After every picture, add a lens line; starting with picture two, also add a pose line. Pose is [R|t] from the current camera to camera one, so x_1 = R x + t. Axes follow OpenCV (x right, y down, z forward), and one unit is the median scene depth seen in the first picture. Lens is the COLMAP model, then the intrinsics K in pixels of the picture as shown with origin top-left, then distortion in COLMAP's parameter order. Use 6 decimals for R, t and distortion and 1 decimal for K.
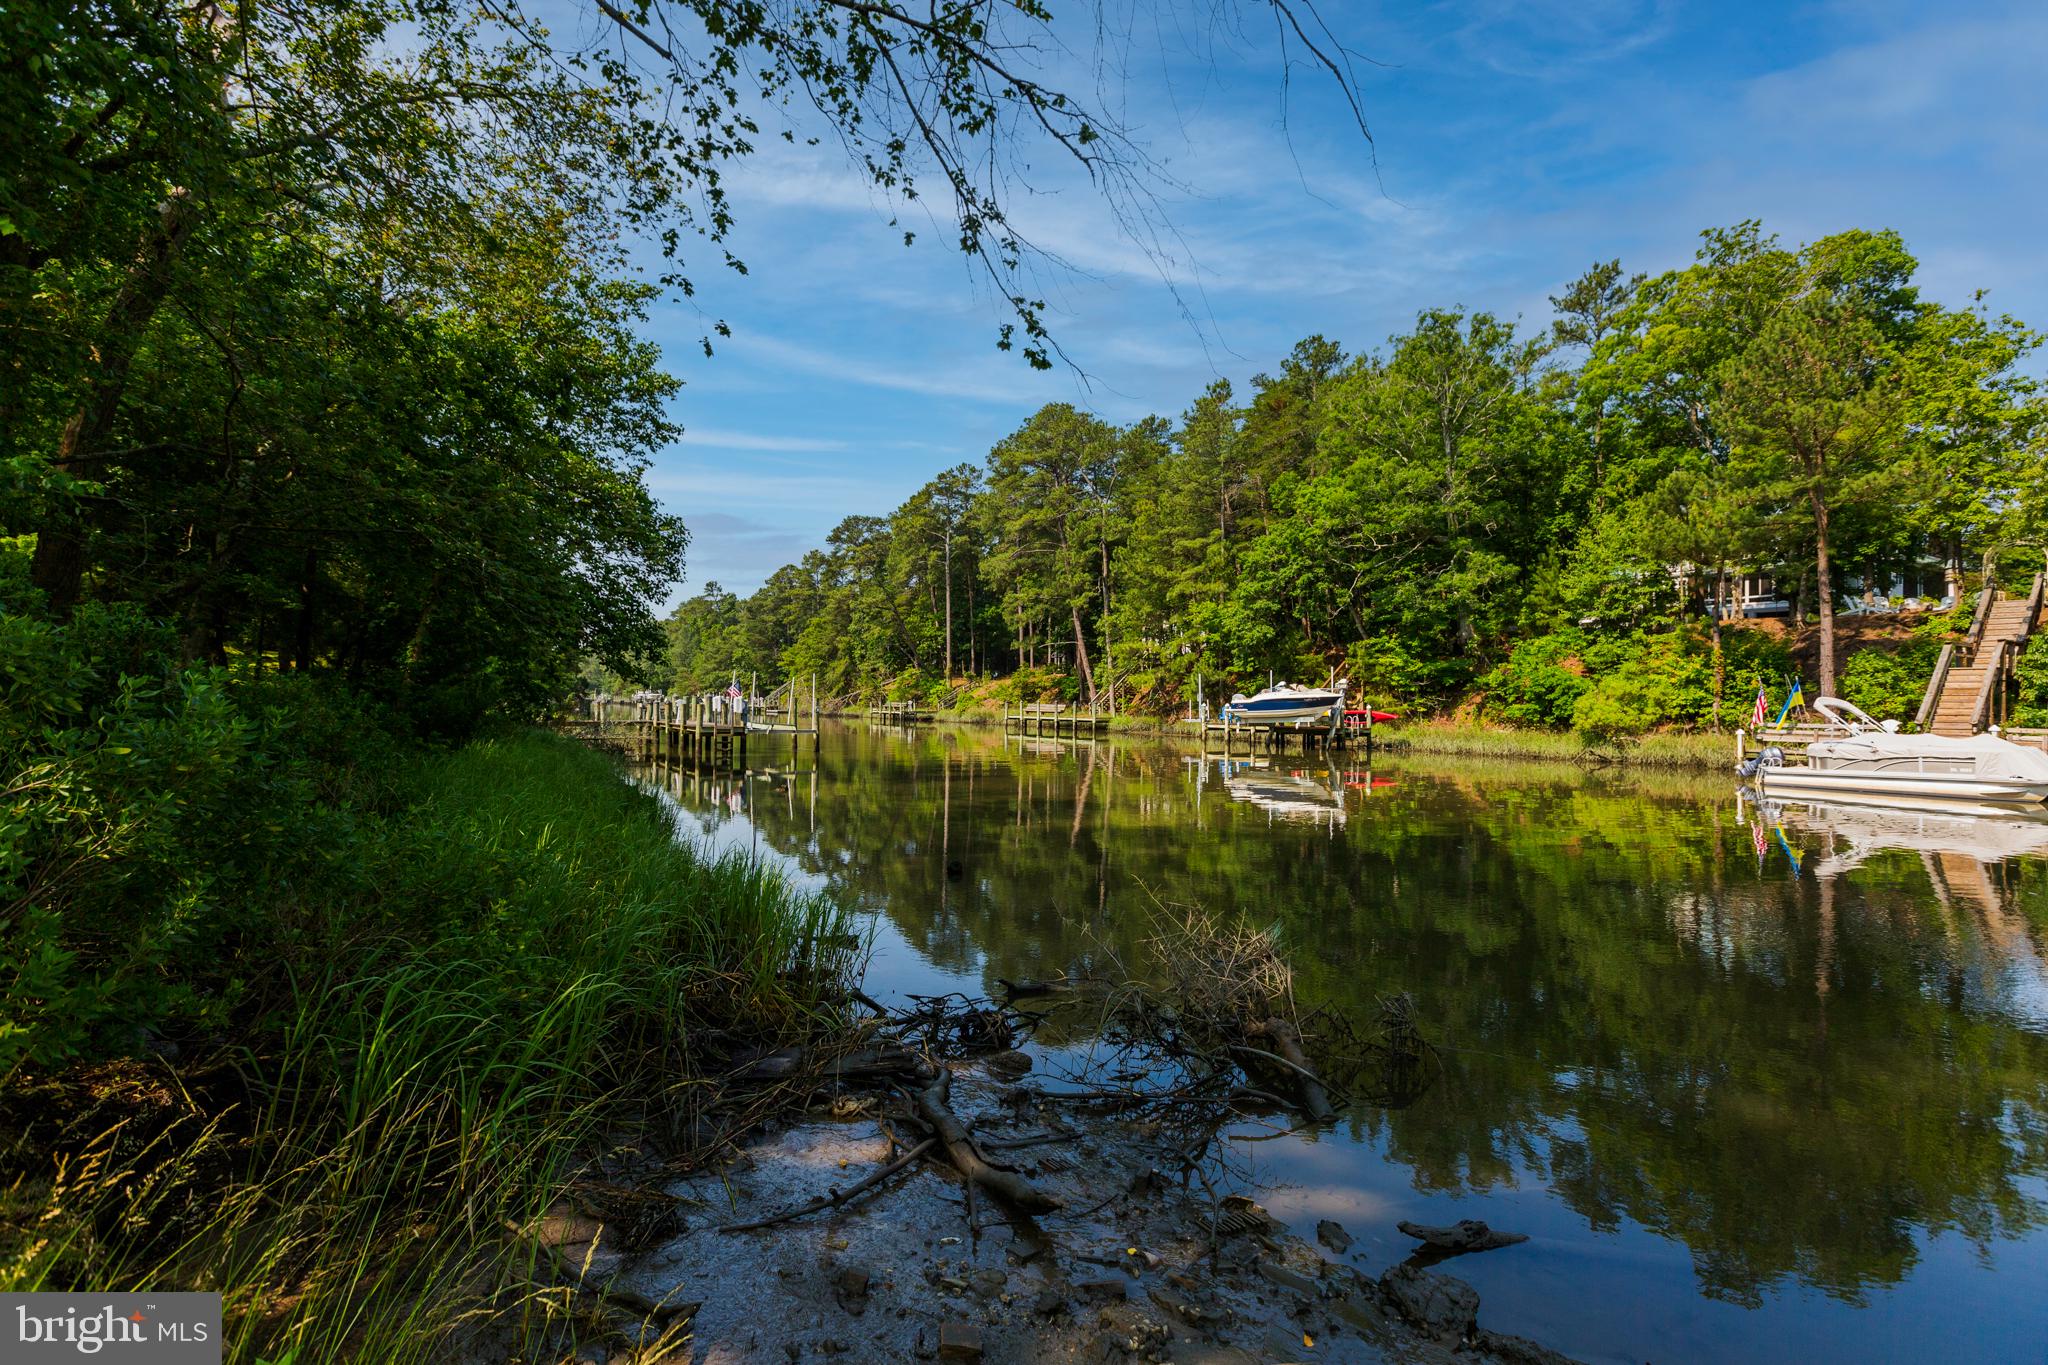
lens RADIAL K [[907.5, 0, 1029.4], [0, 907.5, 687.0], [0, 0, 1]] dist [0.000765, 0.000358]
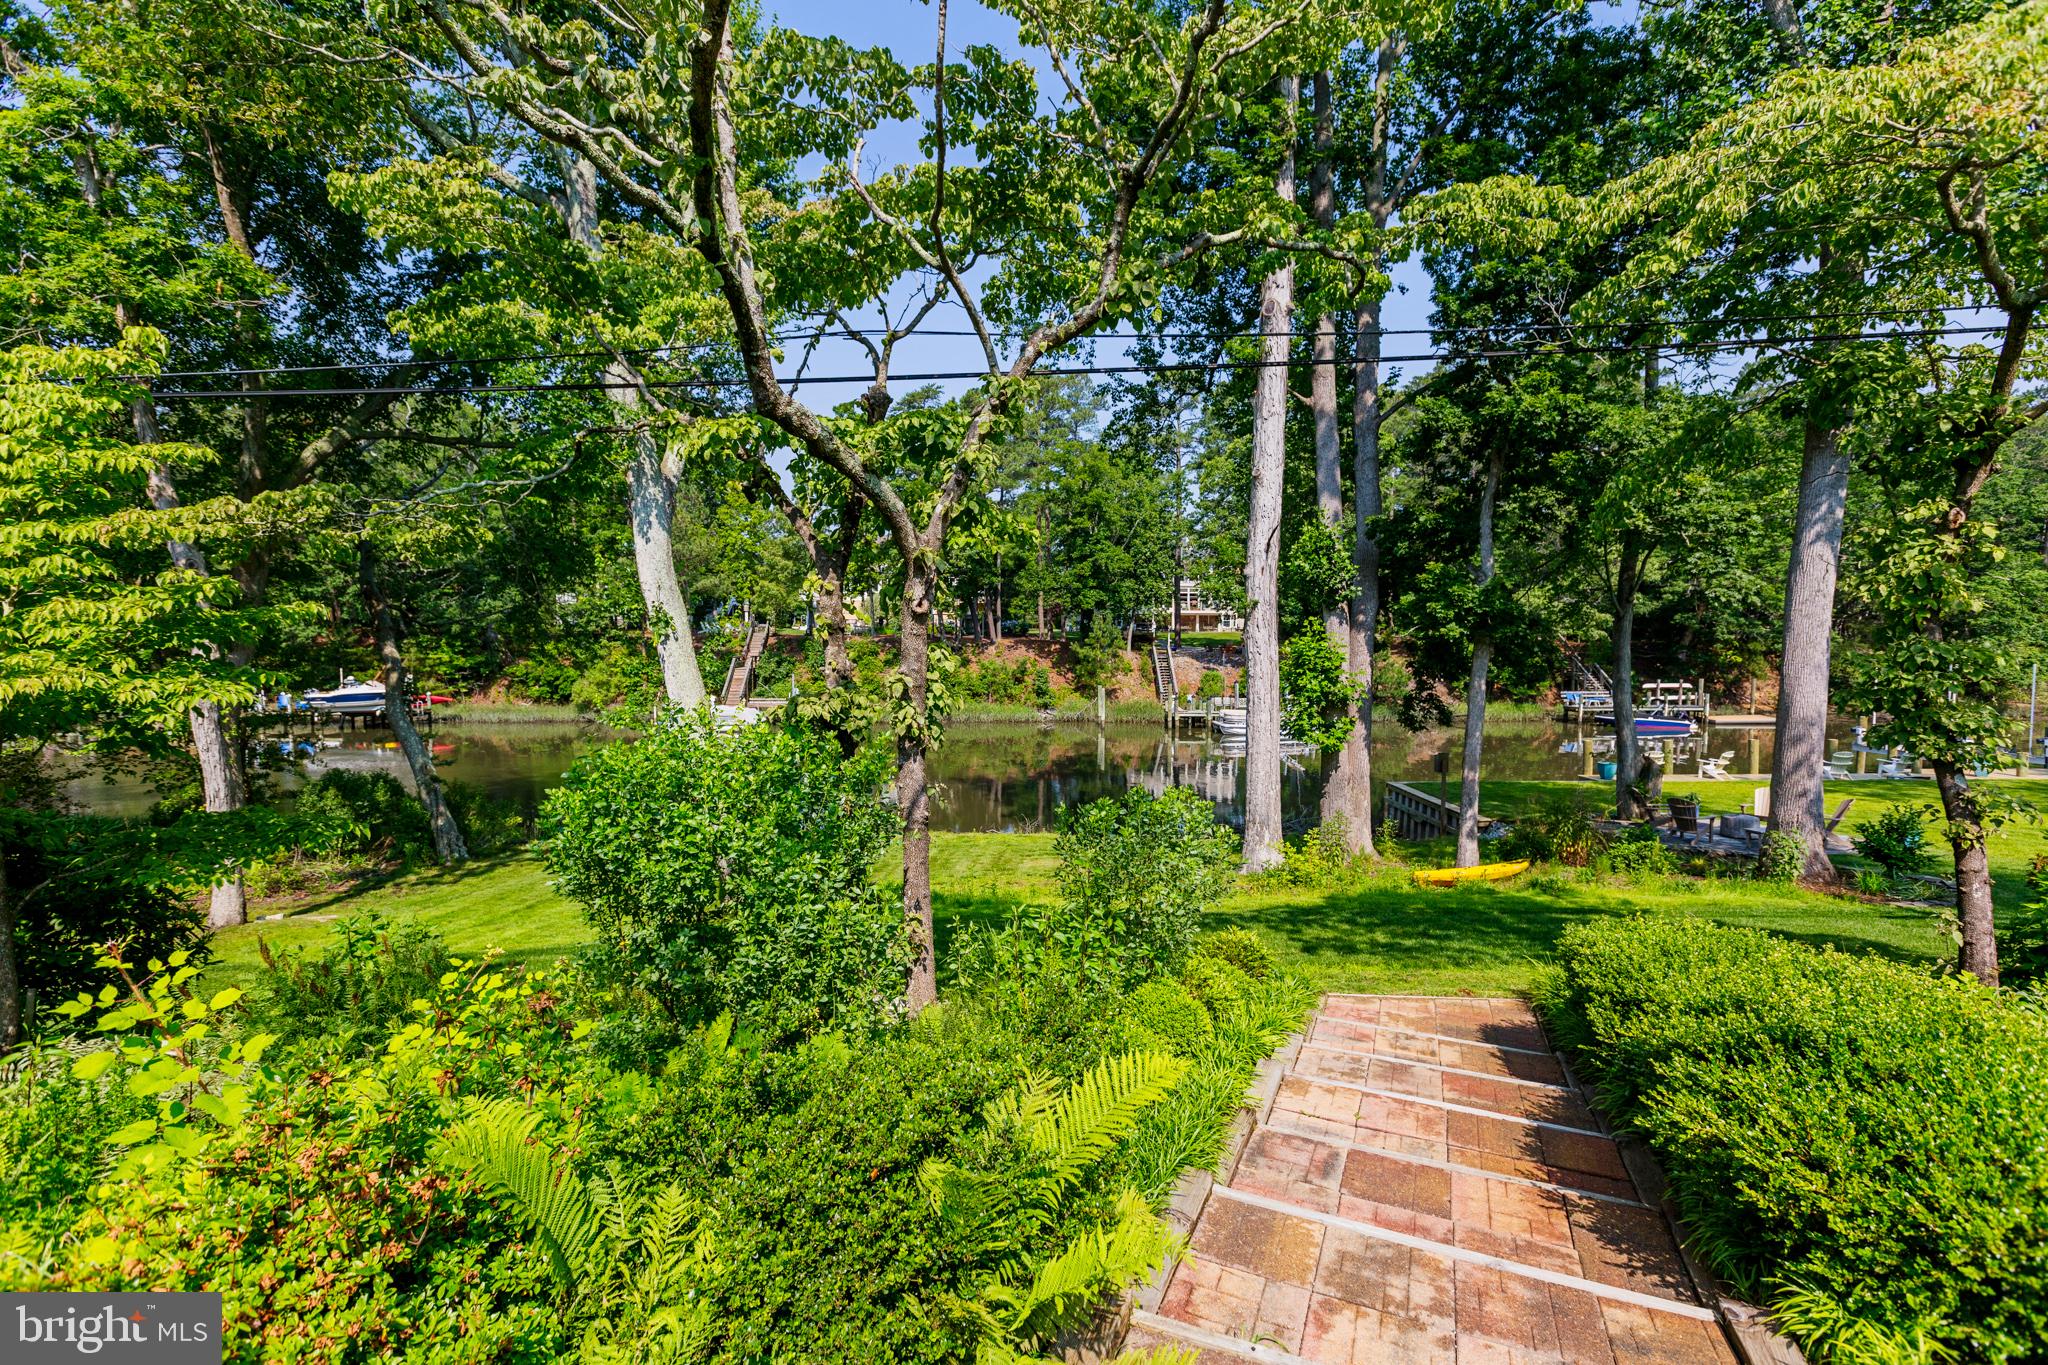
lens RADIAL K [[923.0, 0, 1024.0], [0, 923.0, 682.5], [0, 0, 1]] dist [0.002747, 0.000309]
pose [[0.514550, -0.058703, 0.855449, -0.328196], [-0.008011, 0.997281, 0.073254, -0.094723], [-0.857423, -0.044546, 0.512680, -0.452685]]
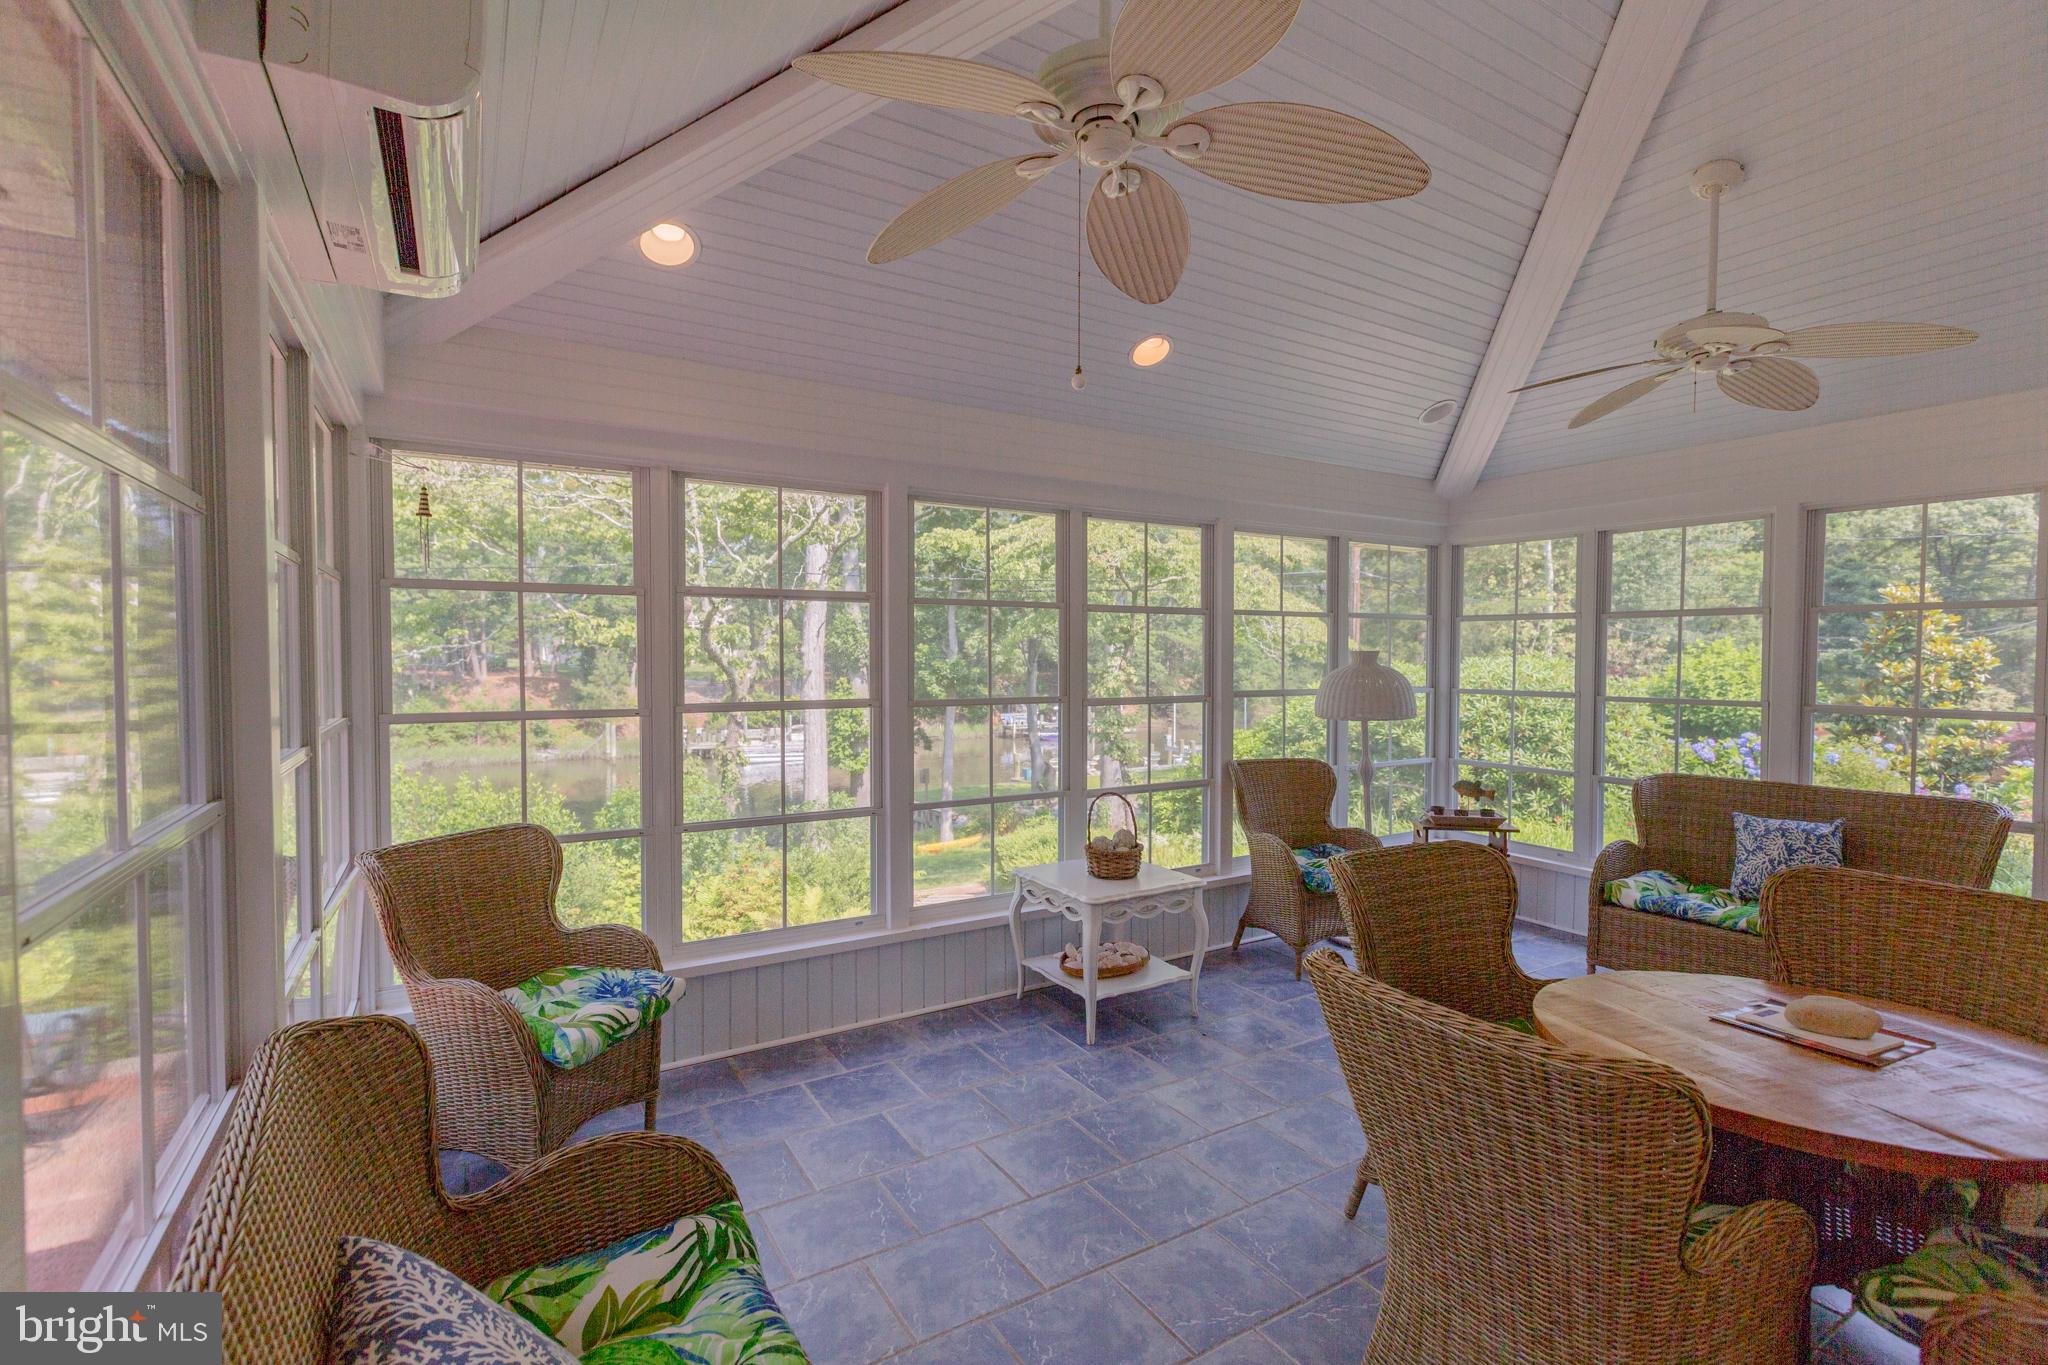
lens RADIAL K [[928.3, 0, 1027.2], [0, 928.3, 683.3], [0, 0, 1]] dist [0.000181, 0.000104]
pose [[-0.011253, -0.040538, 0.999115, -0.484326], [-0.018641, 0.999013, 0.040324, -0.116328], [-0.999763, -0.018170, -0.011998, -0.458616]]
